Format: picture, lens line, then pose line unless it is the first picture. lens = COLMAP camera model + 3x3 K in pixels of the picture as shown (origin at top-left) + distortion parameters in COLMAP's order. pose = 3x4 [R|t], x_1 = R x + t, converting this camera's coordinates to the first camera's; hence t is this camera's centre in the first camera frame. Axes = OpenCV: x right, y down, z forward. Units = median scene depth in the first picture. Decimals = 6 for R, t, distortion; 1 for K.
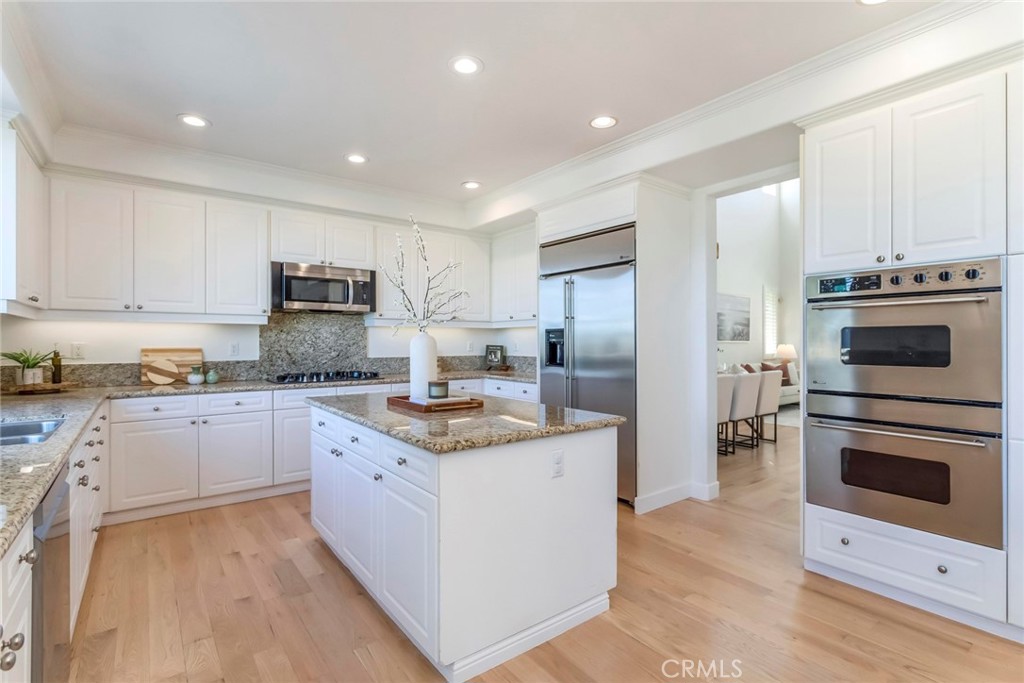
lens RADIAL K [[481.8, 0, 511.6], [0, 481.8, 339.9], [0, 0, 1]] dist [0.000561, 0.000927]
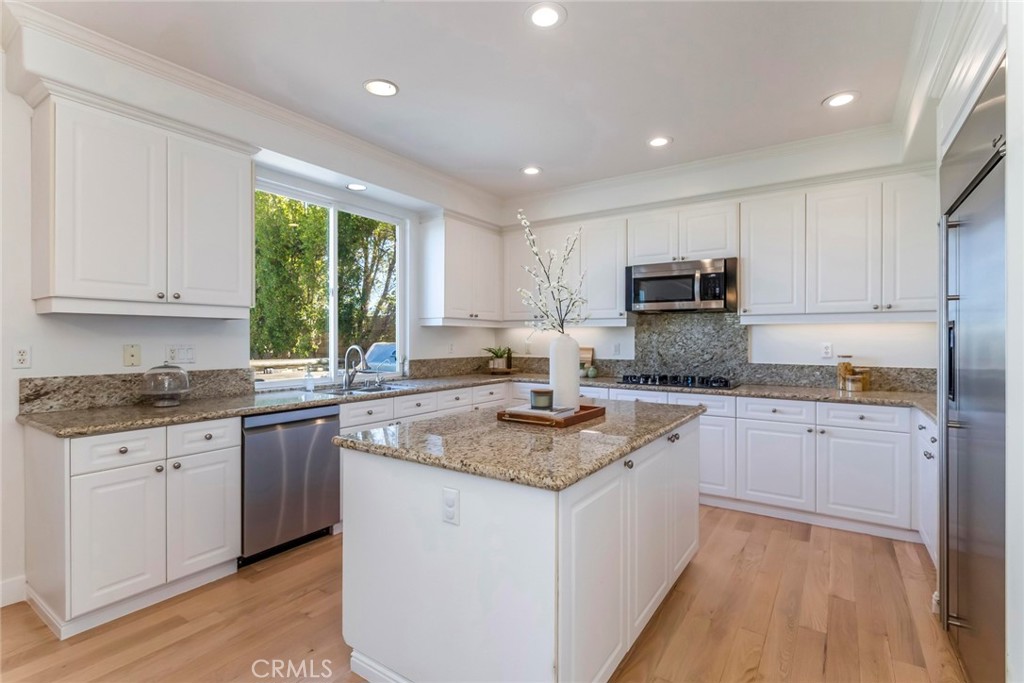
lens RADIAL K [[481.8, 0, 511.6], [0, 481.8, 339.9], [0, 0, 1]] dist [0.000561, 0.000927]
pose [[0.317315, 0.002605, -0.948317, 0.422515], [-0.001575, 0.999996, 0.002219, -0.004410], [0.948319, 0.000790, 0.317318, 0.421756]]
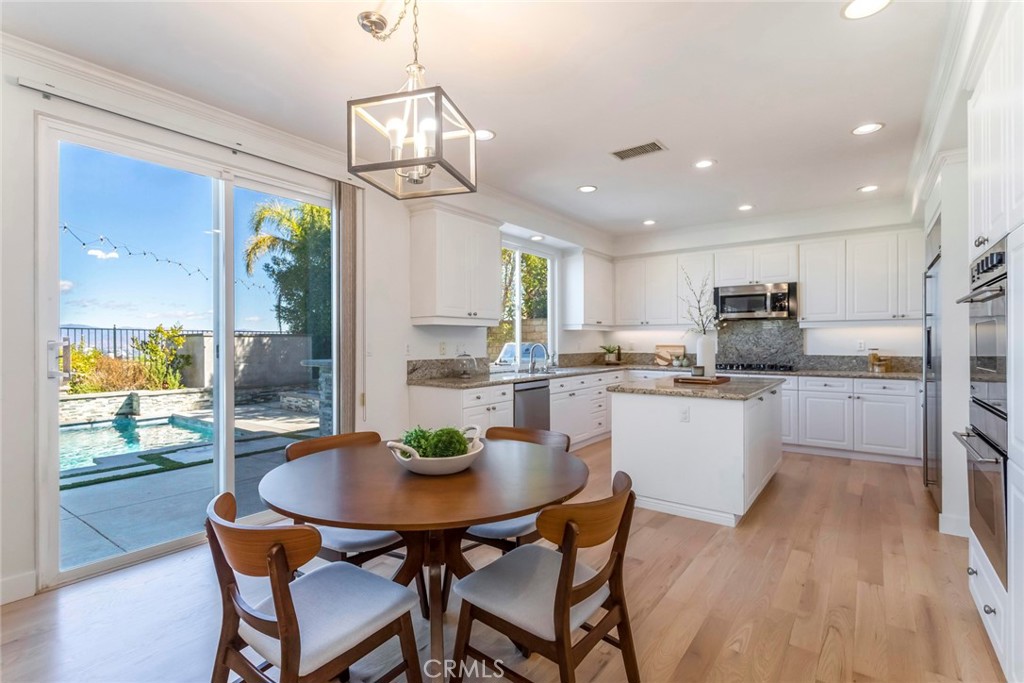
lens RADIAL K [[481.8, 0, 511.6], [0, 481.8, 339.9], [0, 0, 1]] dist [0.000561, 0.000927]
pose [[0.273950, -0.002943, -0.961740, 0.764555], [0.002909, 0.999993, -0.002231, 0.001474], [0.961740, -0.002187, 0.273956, -0.016722]]
